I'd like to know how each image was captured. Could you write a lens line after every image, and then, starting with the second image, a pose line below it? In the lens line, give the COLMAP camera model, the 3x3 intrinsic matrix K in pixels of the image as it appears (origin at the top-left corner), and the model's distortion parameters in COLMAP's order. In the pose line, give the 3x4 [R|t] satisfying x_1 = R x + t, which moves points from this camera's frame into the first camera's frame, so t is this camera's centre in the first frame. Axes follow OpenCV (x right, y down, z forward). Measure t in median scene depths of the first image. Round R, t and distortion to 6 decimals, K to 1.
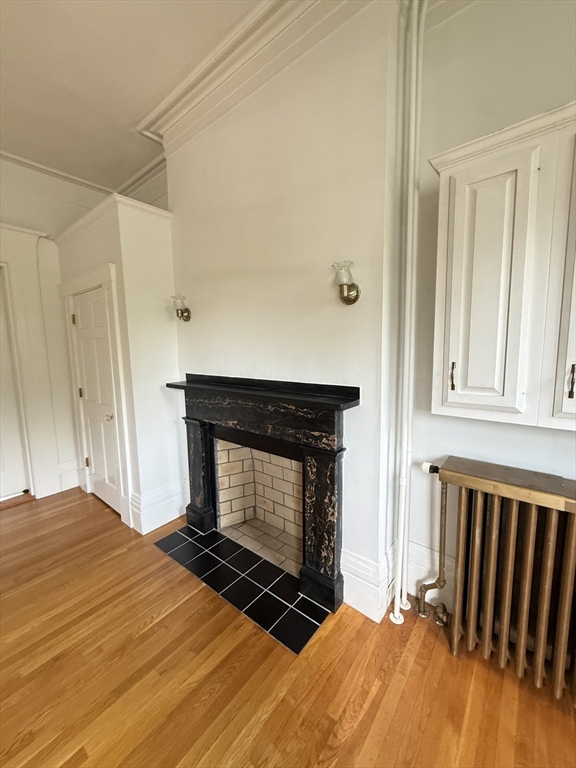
lens RADIAL K [[306.3, 0, 288.9], [0, 306.3, 382.2], [0, 0, 1]] dist [0.000661, -0.000037]
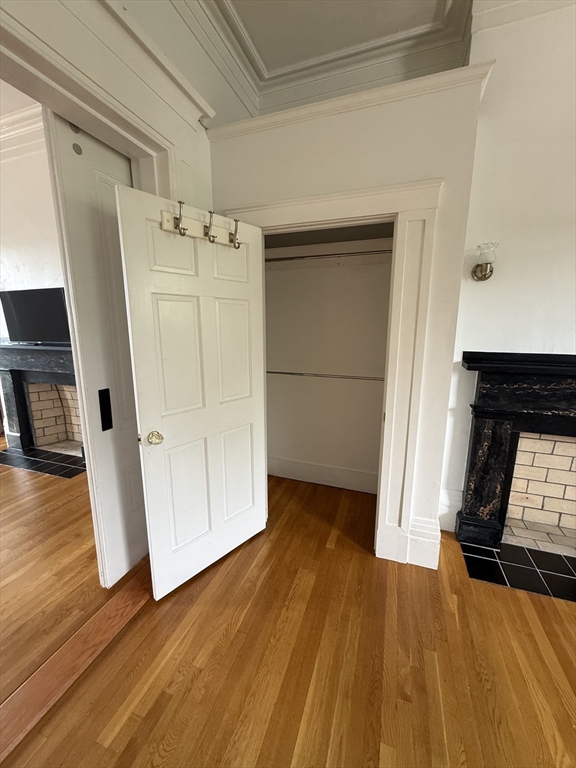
lens RADIAL K [[306.3, 0, 288.9], [0, 306.3, 382.2], [0, 0, 1]] dist [0.000661, -0.000037]
pose [[0.941751, -0.046584, 0.333068, -1.057097], [0.023030, 0.996968, 0.074322, -0.019663], [-0.335521, -0.062322, 0.939969, 0.456497]]
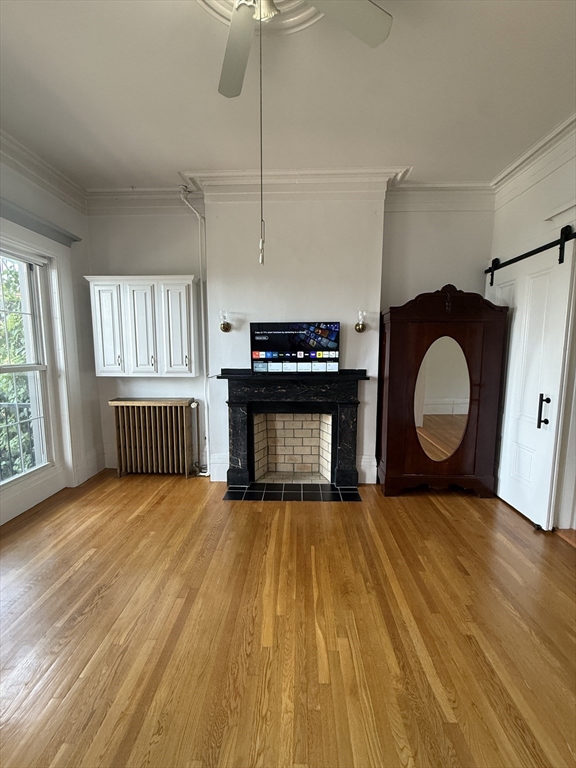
lens RADIAL K [[306.3, 0, 288.9], [0, 306.3, 382.2], [0, 0, 1]] dist [0.000661, -0.000037]
pose [[0.798580, -0.047740, 0.599992, -0.942085], [0.054345, 0.998497, 0.007115, 0.037392], [-0.599430, 0.026925, 0.799974, -0.218548]]
